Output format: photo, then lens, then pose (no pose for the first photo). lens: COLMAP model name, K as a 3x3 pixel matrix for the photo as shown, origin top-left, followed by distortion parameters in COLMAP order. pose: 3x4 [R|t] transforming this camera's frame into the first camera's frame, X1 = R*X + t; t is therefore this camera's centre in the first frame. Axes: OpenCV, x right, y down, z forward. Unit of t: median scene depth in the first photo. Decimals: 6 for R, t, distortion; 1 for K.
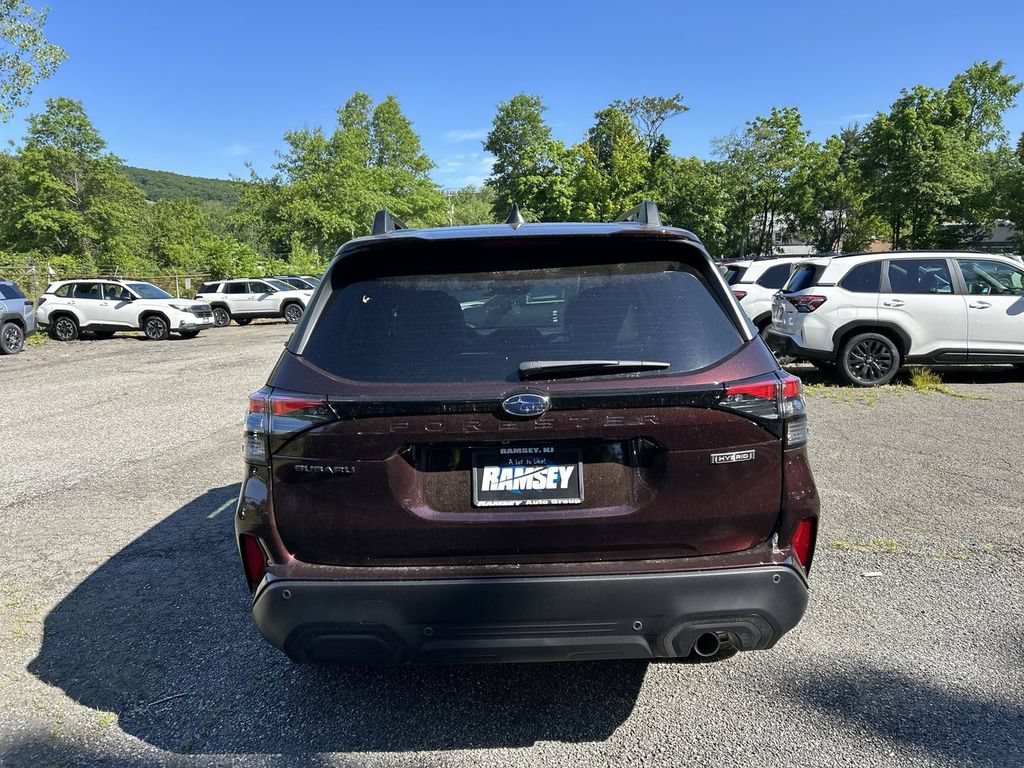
lens RADIAL K [[755.9, 0, 512.0], [0, 755.9, 396.2], [0, 0, 1]] dist [0.038898, -0.039123]
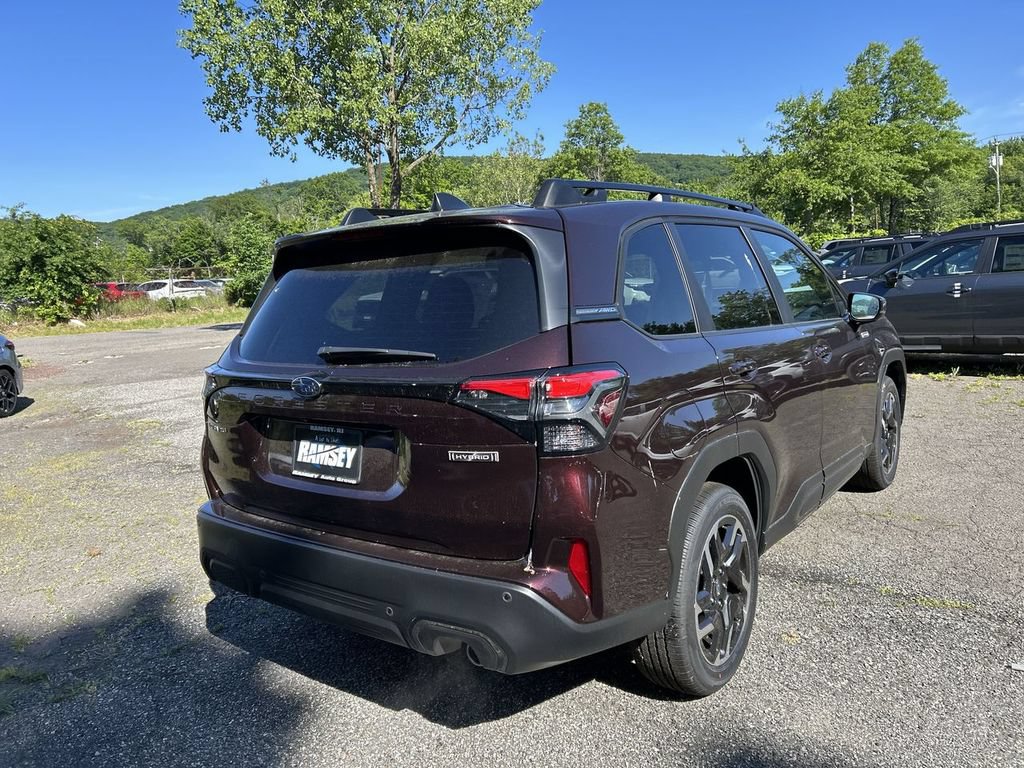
lens RADIAL K [[754.9, 0, 509.9], [0, 754.9, 385.8], [0, 0, 1]] dist [0.034898, -0.035448]
pose [[0.807045, 0.063342, -0.587082, 0.384944], [-0.051614, 0.997992, 0.036724, -0.019514], [0.588230, 0.000664, 0.808694, 0.123267]]
